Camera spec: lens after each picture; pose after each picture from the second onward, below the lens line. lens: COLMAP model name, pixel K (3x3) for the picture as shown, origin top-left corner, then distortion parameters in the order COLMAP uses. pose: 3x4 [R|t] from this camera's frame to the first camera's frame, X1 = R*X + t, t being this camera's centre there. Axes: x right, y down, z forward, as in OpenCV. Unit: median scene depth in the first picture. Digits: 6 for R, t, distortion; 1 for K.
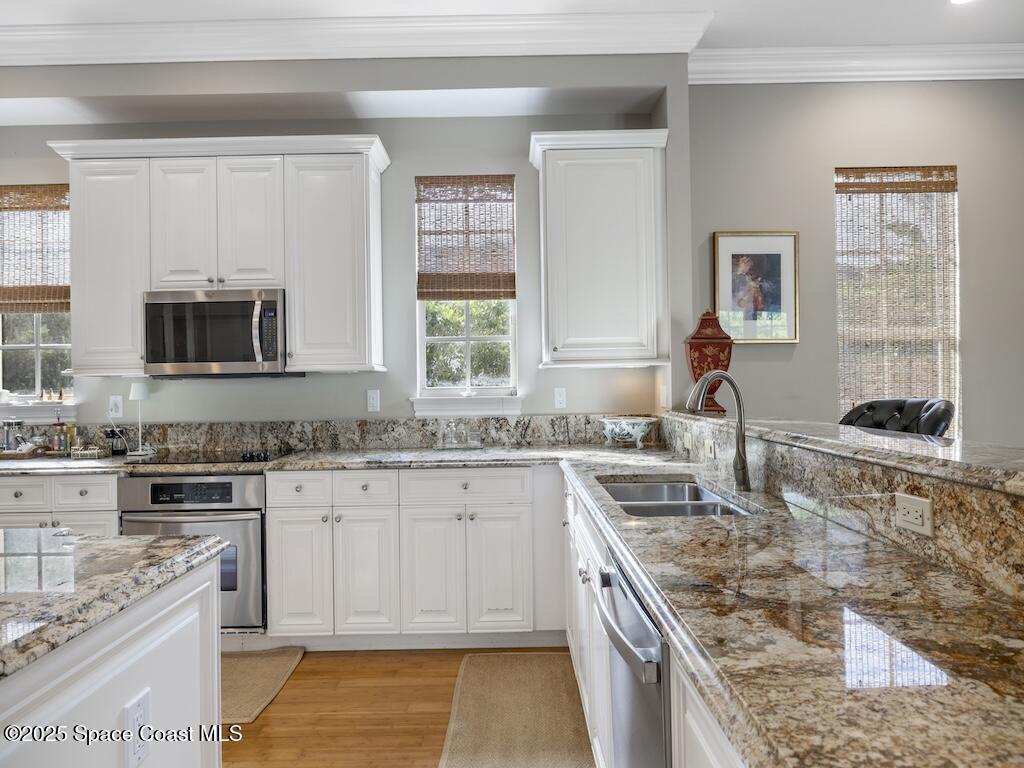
lens RADIAL K [[604.8, 0, 510.7], [0, 604.8, 383.2], [0, 0, 1]] dist [-0.005528, -0.001388]
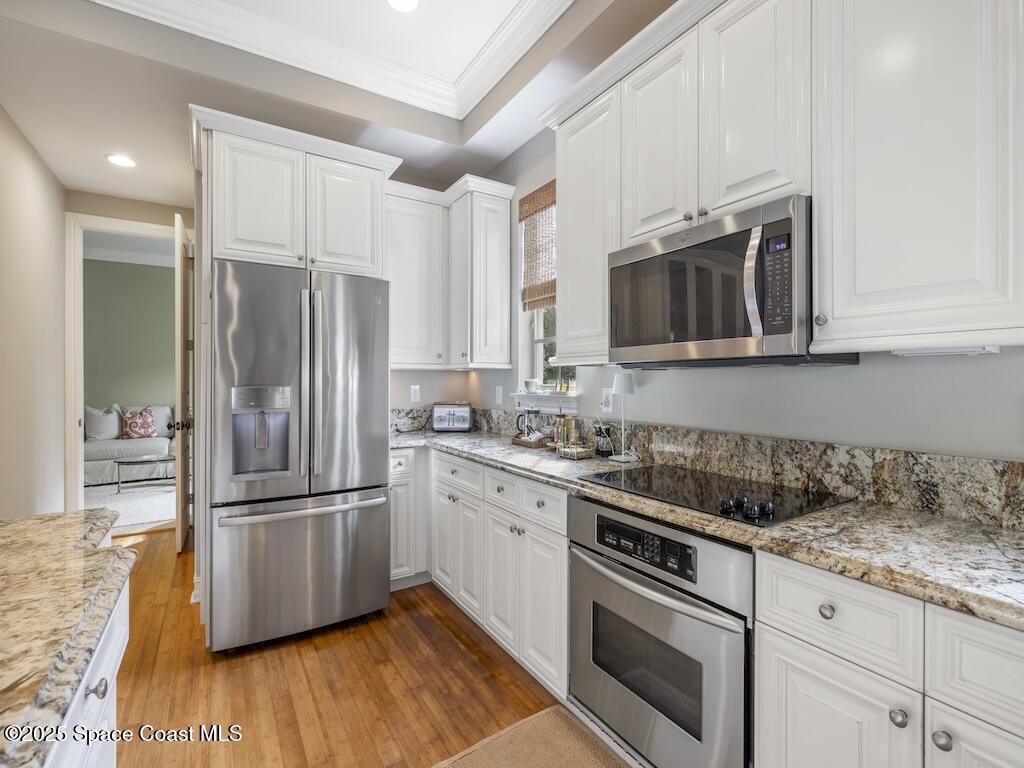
lens RADIAL K [[462.4, 0, 509.6], [0, 462.4, 378.1], [0, 0, 1]] dist [-0.002281, 0.000269]
pose [[0.534055, 0.012199, -0.845362, -0.167048], [-0.006077, 0.999925, 0.010590, -0.000018], [0.845428, -0.000518, 0.534089, 0.545584]]
